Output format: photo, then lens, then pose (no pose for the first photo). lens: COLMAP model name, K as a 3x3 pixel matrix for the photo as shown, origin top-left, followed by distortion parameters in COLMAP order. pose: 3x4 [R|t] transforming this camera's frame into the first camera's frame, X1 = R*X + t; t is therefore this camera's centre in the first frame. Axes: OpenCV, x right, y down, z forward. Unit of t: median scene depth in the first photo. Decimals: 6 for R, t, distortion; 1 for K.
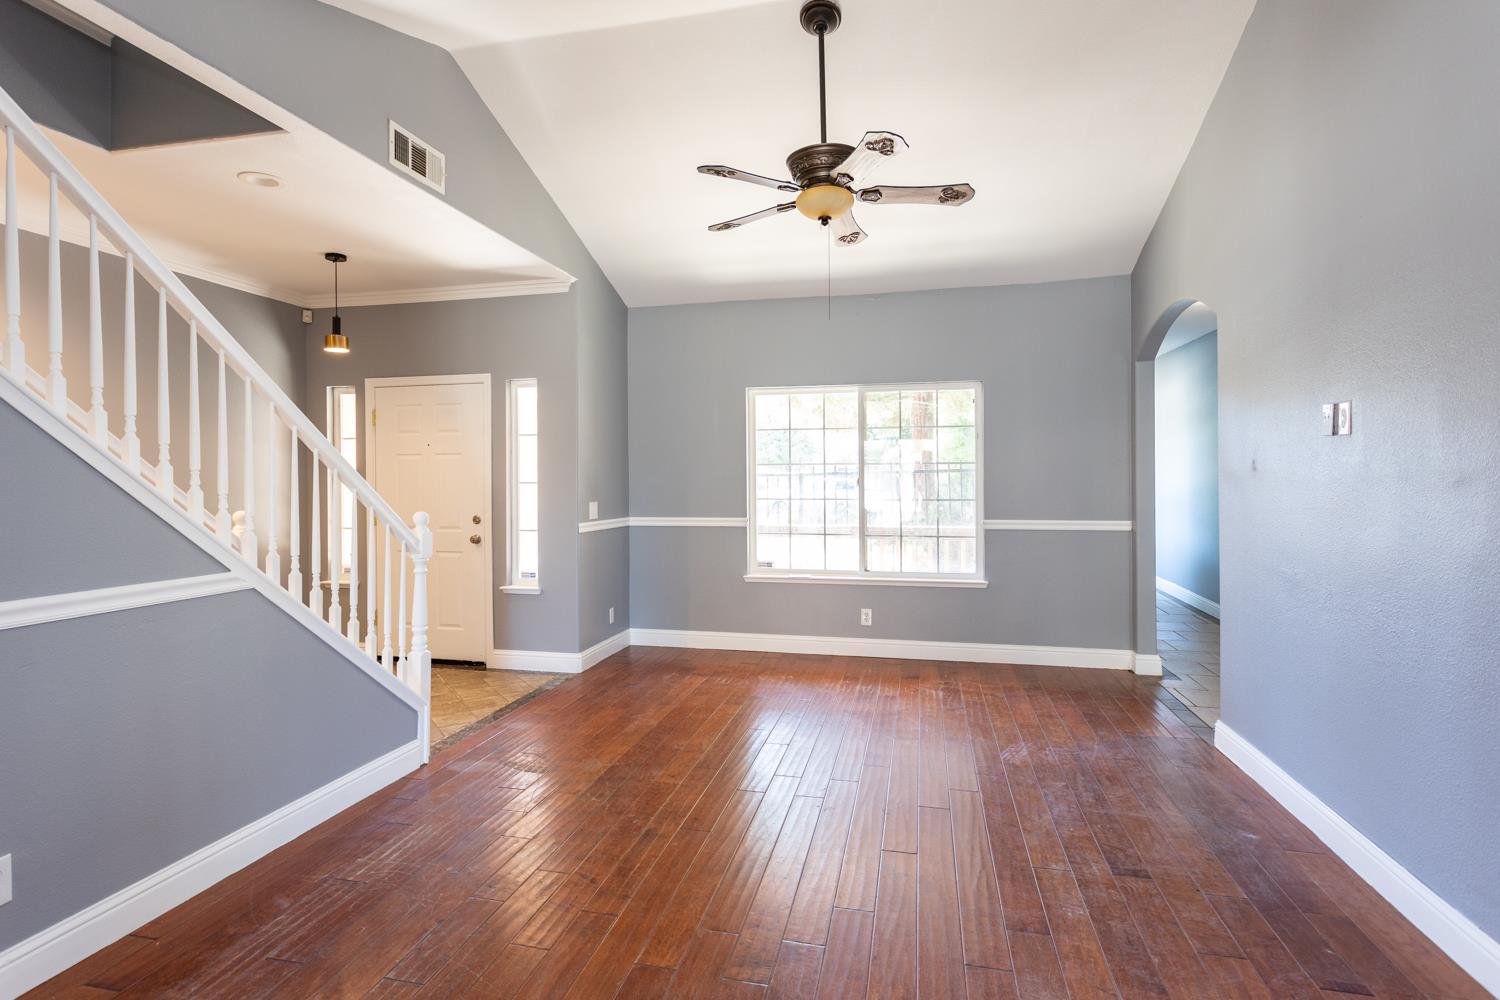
lens RADIAL K [[727.9, 0, 751.6], [0, 727.9, 487.9], [0, 0, 1]] dist [-0.001090, 0.001656]
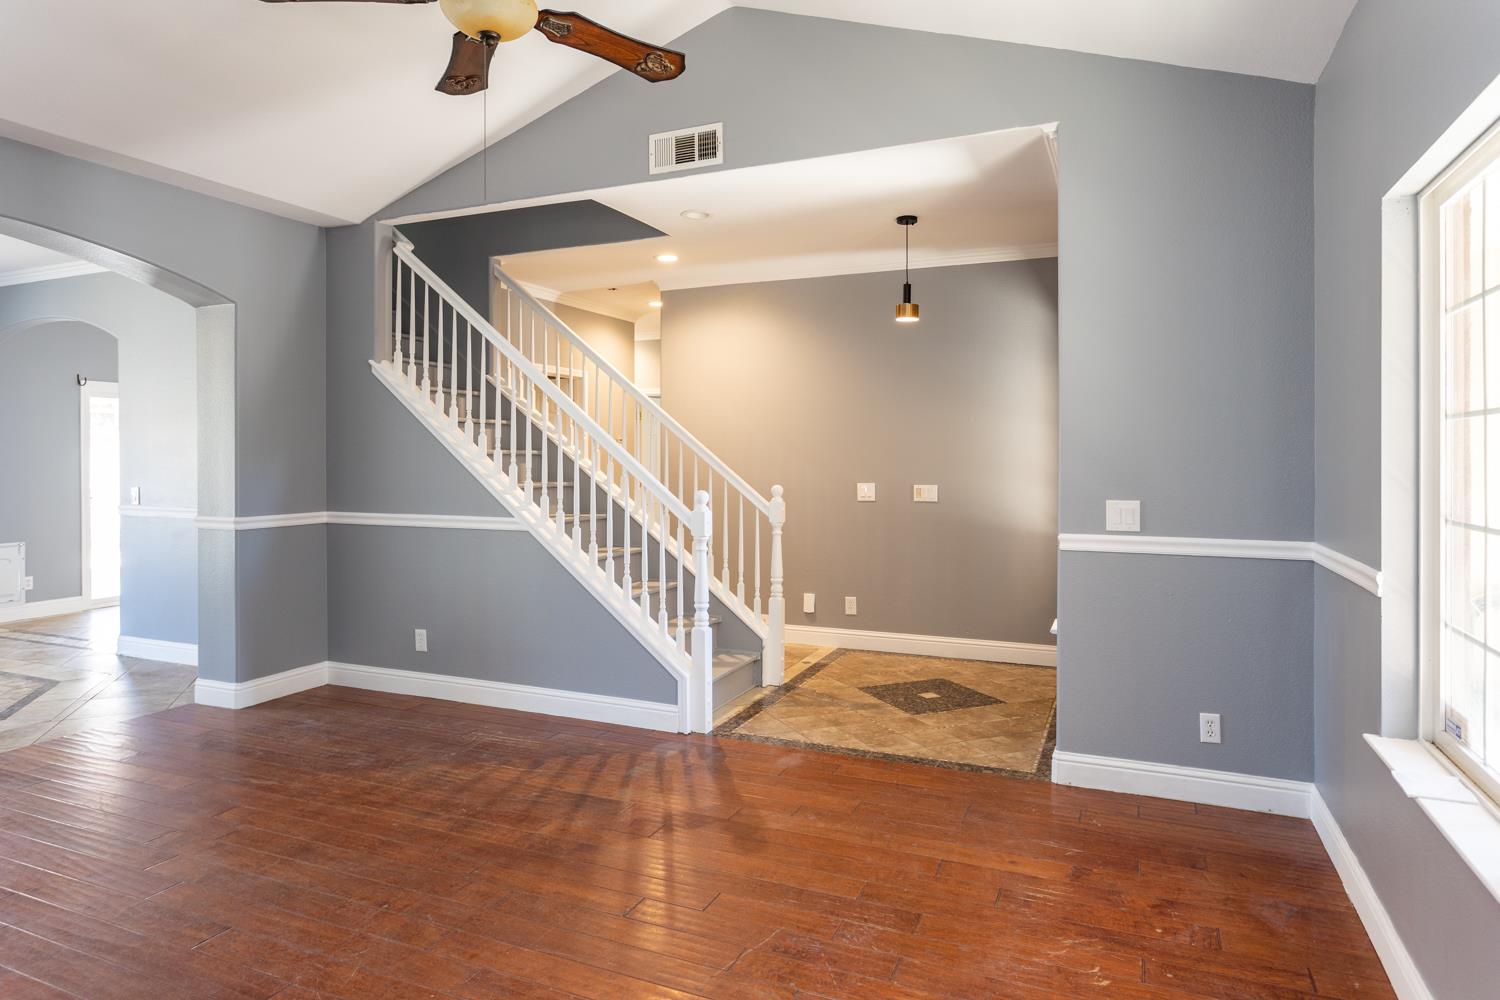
lens RADIAL K [[904.0, 0, 746.5], [0, 904.0, 458.2], [0, 0, 1]] dist [-0.008128, -0.000571]
pose [[-0.175557, 0.006424, -0.984448, 0.630384], [-0.008331, 0.999933, 0.008011, -0.019119], [0.984434, 0.009608, -0.175492, 1.031504]]
